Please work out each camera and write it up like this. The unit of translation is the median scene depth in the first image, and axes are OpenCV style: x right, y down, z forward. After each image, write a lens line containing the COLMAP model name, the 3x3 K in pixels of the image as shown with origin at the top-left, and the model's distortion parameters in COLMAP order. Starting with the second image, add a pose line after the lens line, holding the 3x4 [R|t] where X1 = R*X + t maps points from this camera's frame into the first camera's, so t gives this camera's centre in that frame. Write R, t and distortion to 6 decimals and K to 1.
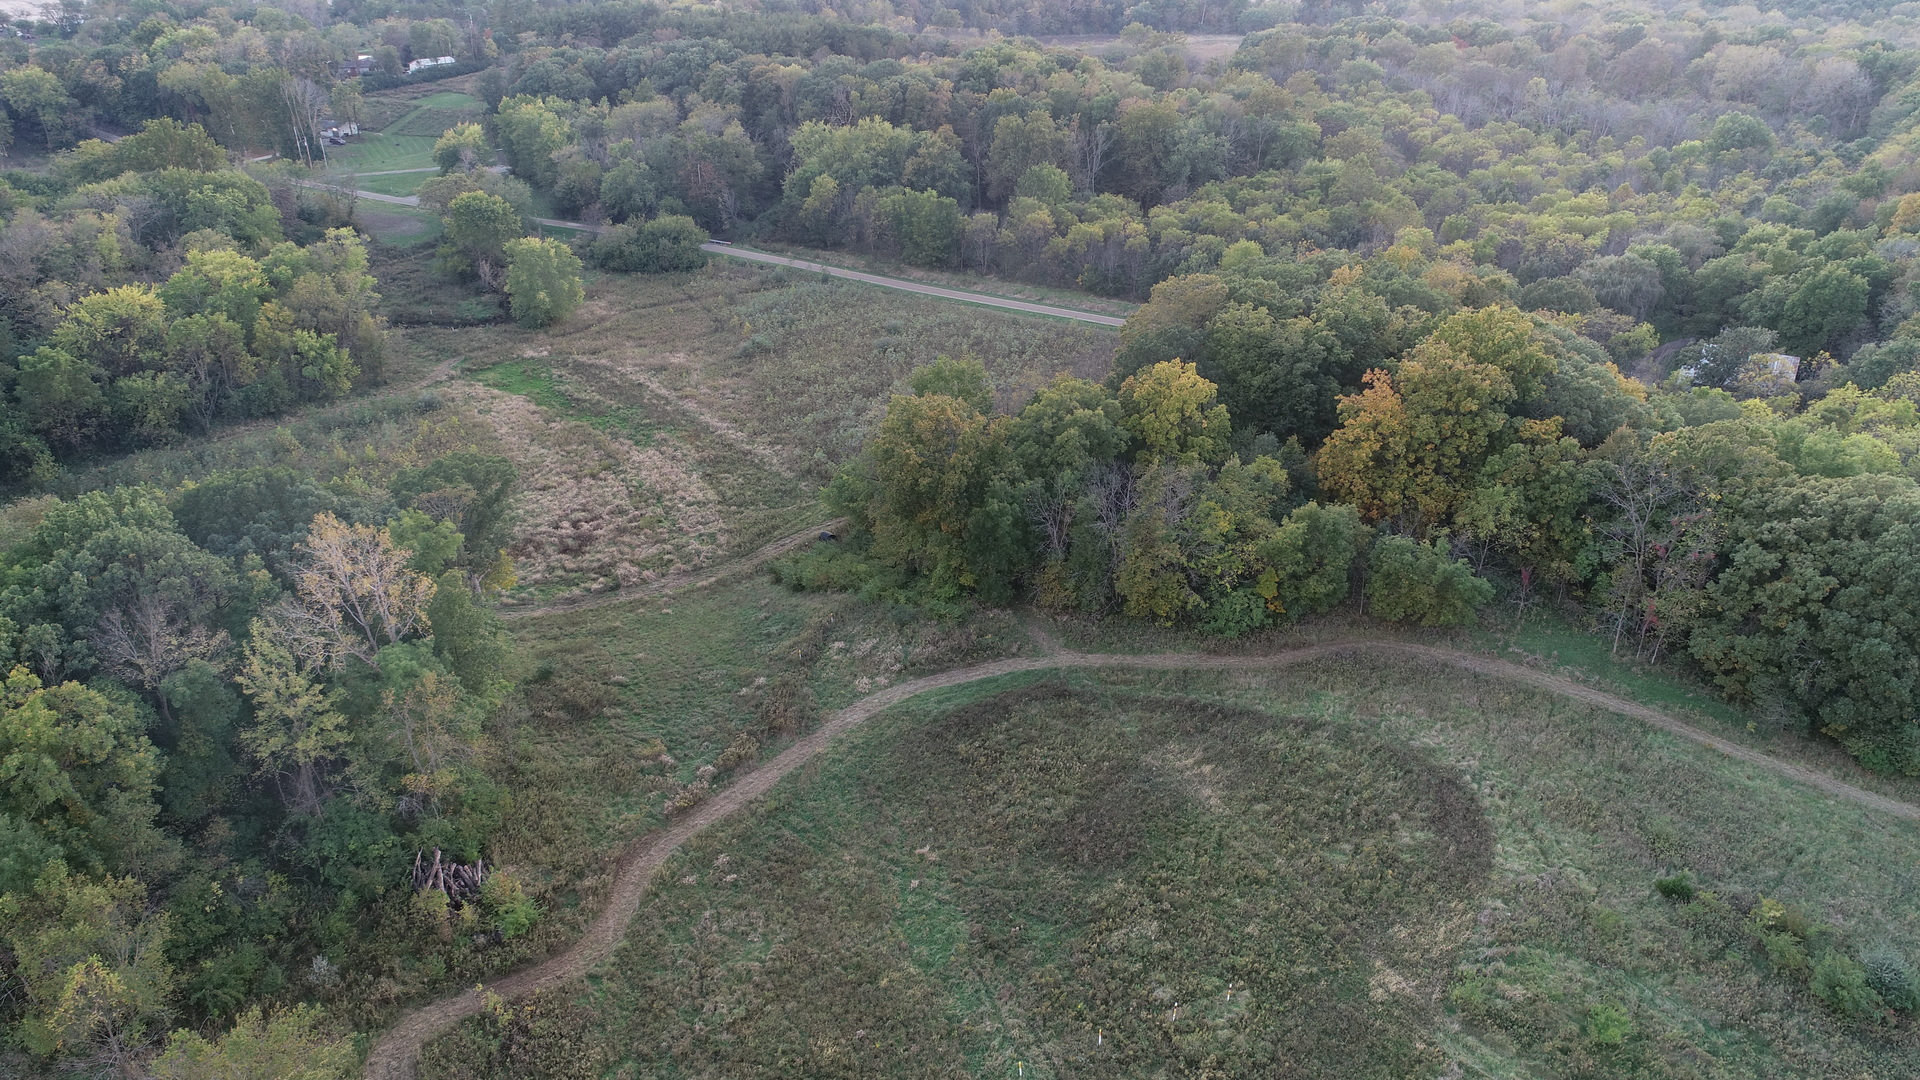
lens RADIAL K [[1289.1, 0, 958.7], [0, 1289.1, 542.0], [0, 0, 1]] dist [-0.001121, 0.003136]
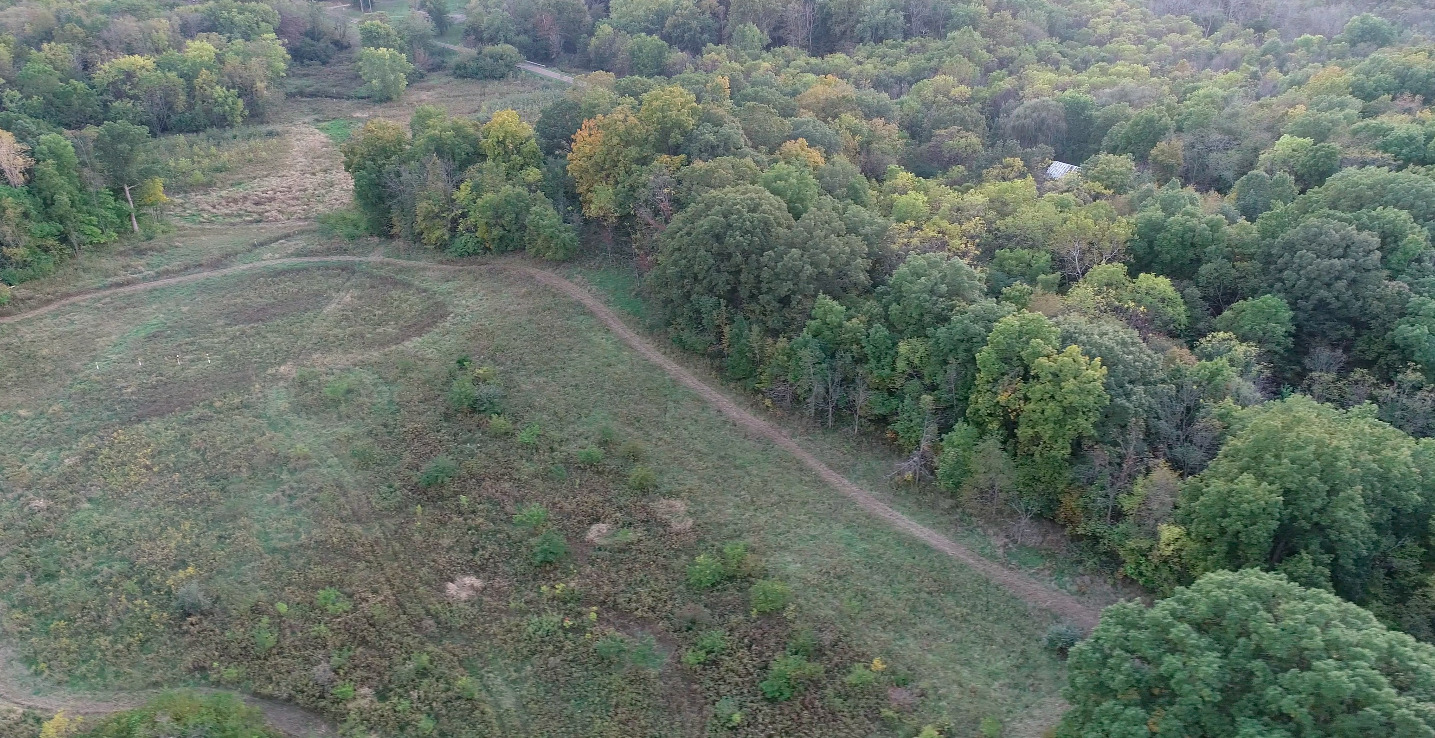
lens RADIAL K [[1007.7, 0, 714.3], [0, 1007.7, 369.9], [0, 0, 1]] dist [-0.002904, 0.004359]
pose [[0.950768, 0.140346, -0.276302, 0.883748], [-0.134834, 0.990102, 0.038947, 0.116848], [0.279033, 0.000225, 0.960281, -0.212314]]
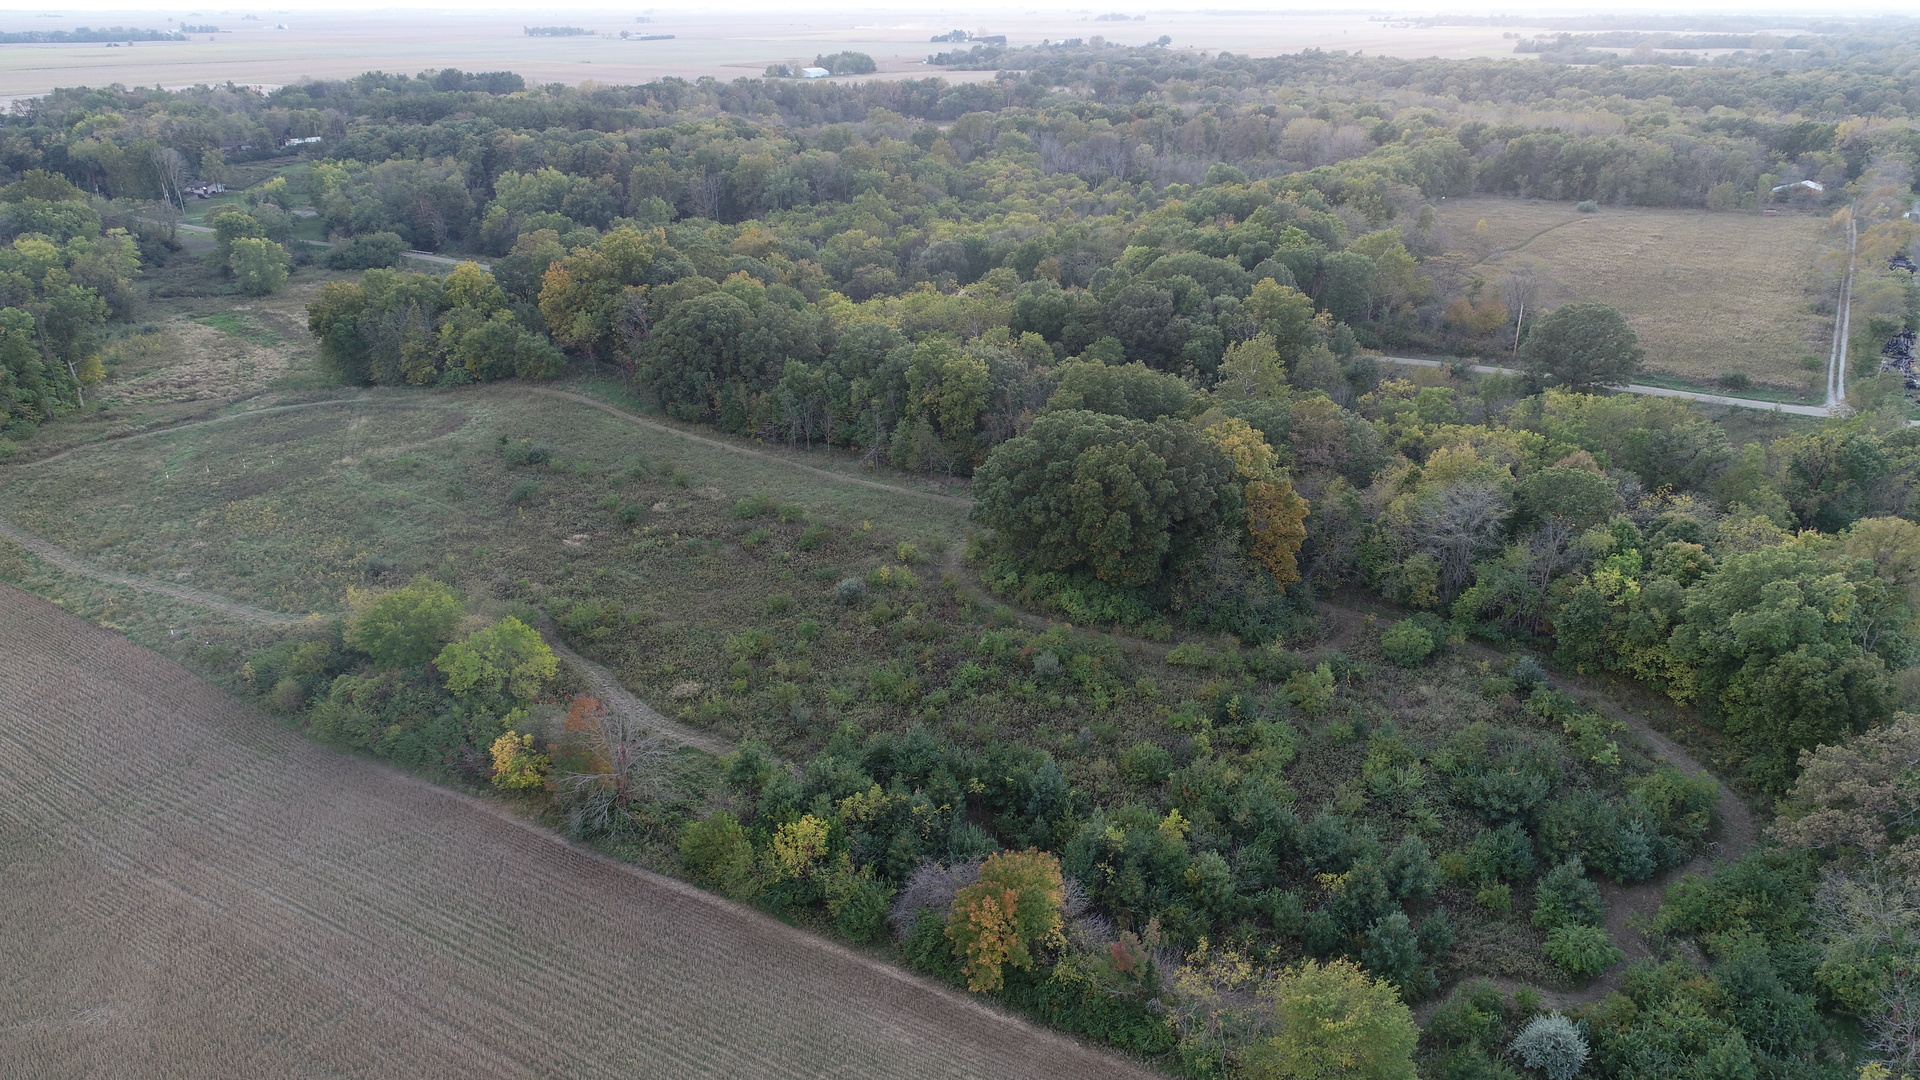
lens RADIAL K [[1289.1, 0, 957.4], [0, 1289.1, 554.6], [0, 0, 1]] dist [-0.001121, 0.003136]
pose [[0.999845, -0.002822, -0.017363, 0.945532], [0.001776, 0.998201, -0.059933, 0.412668], [0.017501, 0.059893, 0.998051, -0.858941]]
